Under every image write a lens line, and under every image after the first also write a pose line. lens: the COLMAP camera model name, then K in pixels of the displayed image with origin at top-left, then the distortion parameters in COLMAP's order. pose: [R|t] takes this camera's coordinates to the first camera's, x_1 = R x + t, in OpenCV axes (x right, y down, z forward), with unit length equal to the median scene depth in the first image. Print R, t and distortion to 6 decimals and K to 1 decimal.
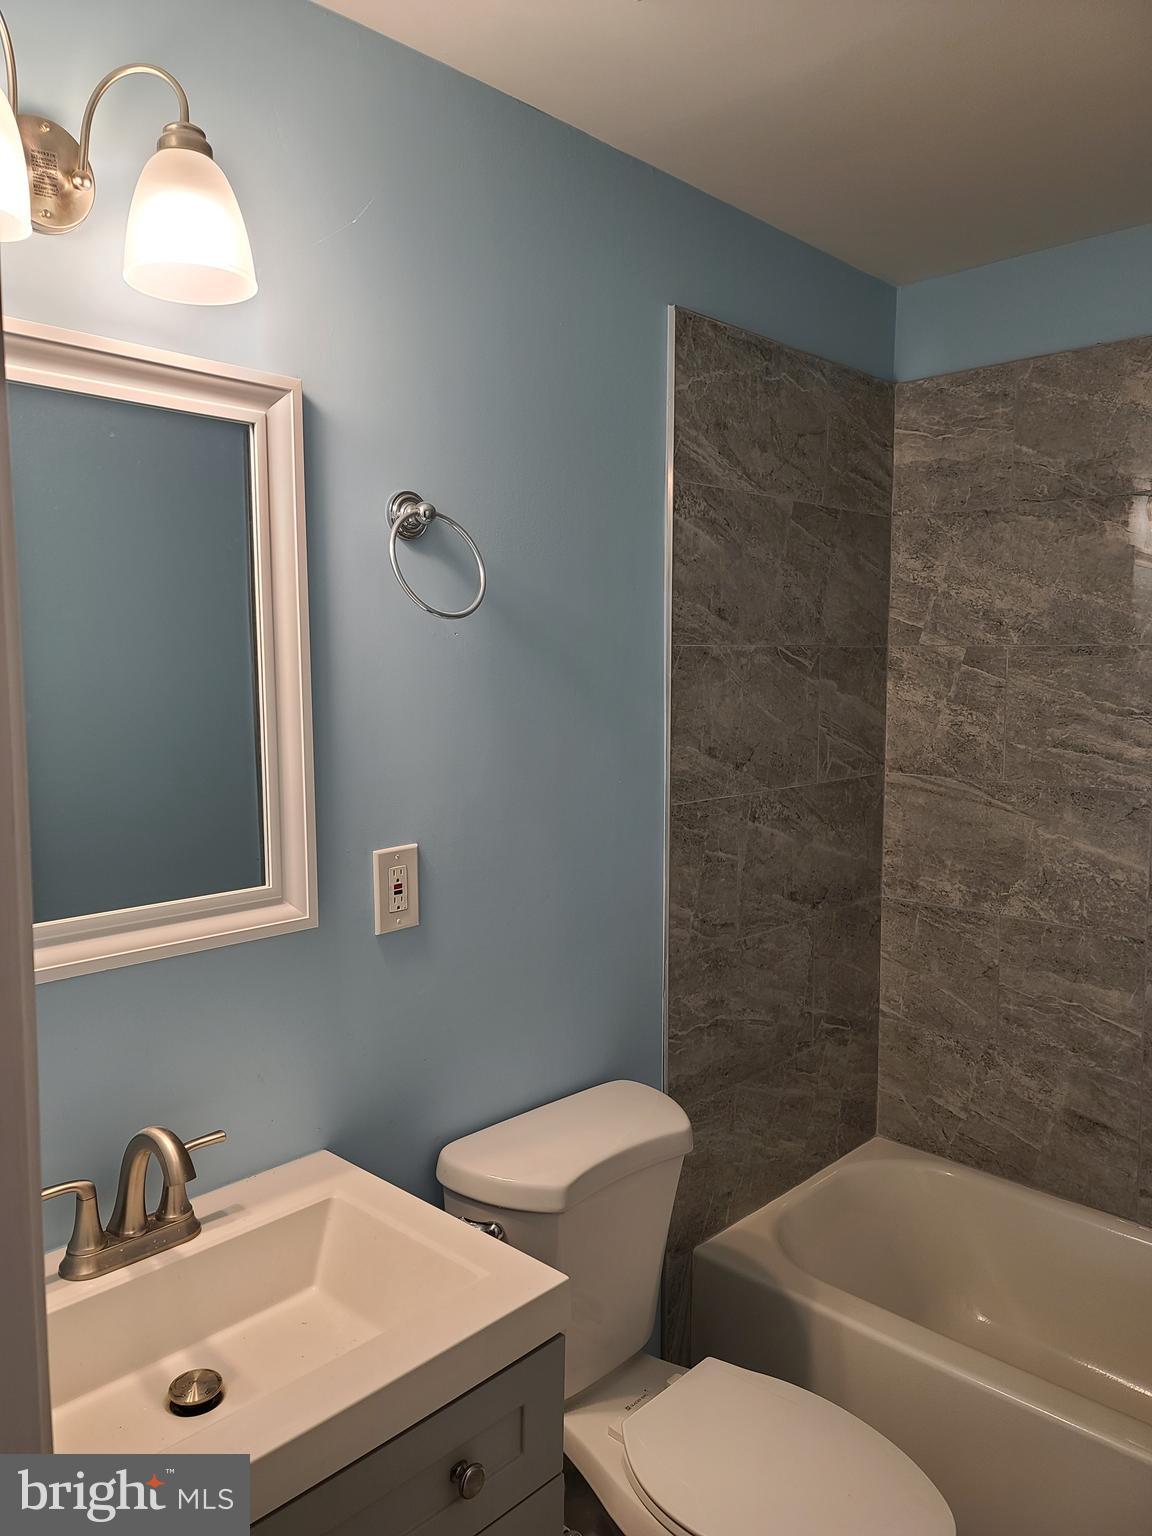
lens RADIAL K [[1128.8, 0, 571.0], [0, 1128.8, 758.9], [0, 0, 1]] dist [0.074804, -0.056720]
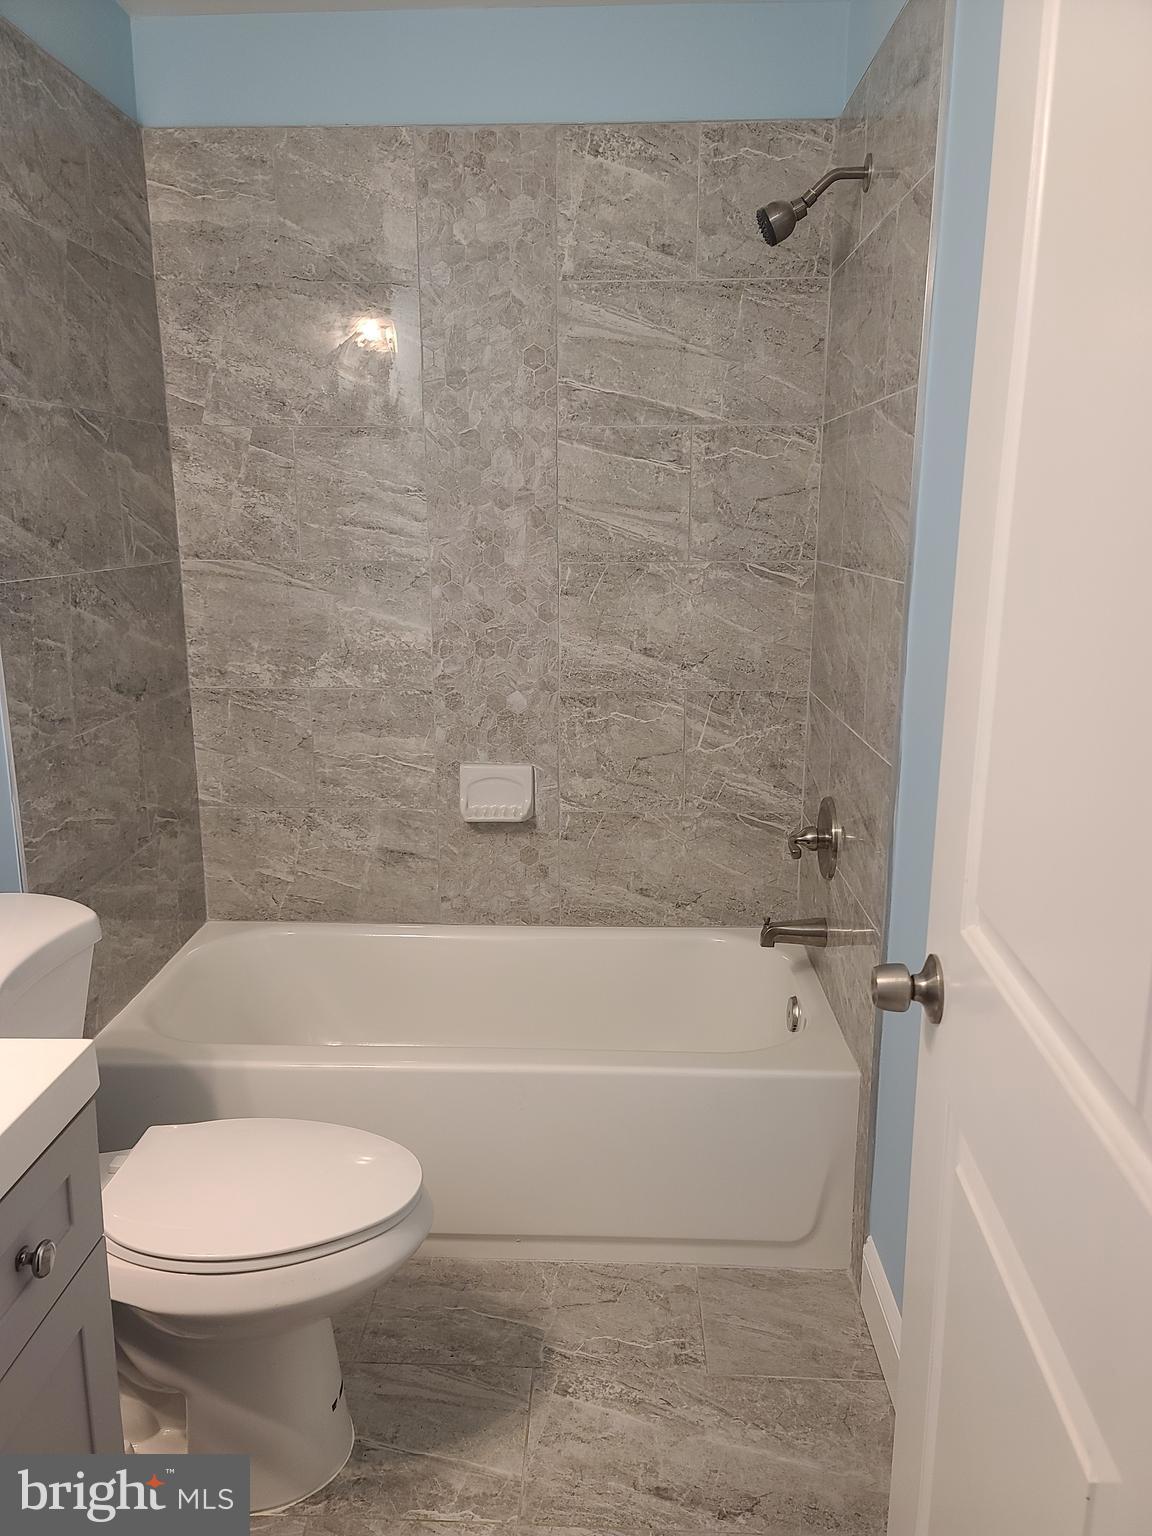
lens RADIAL K [[1128.8, 0, 569.1], [0, 1128.8, 770.8], [0, 0, 1]] dist [0.074804, -0.056720]
pose [[0.752528, -0.151714, 0.640847, -0.142422], [0.059038, 0.984726, 0.163797, 0.055293], [-0.655909, -0.085427, 0.749991, 0.032411]]
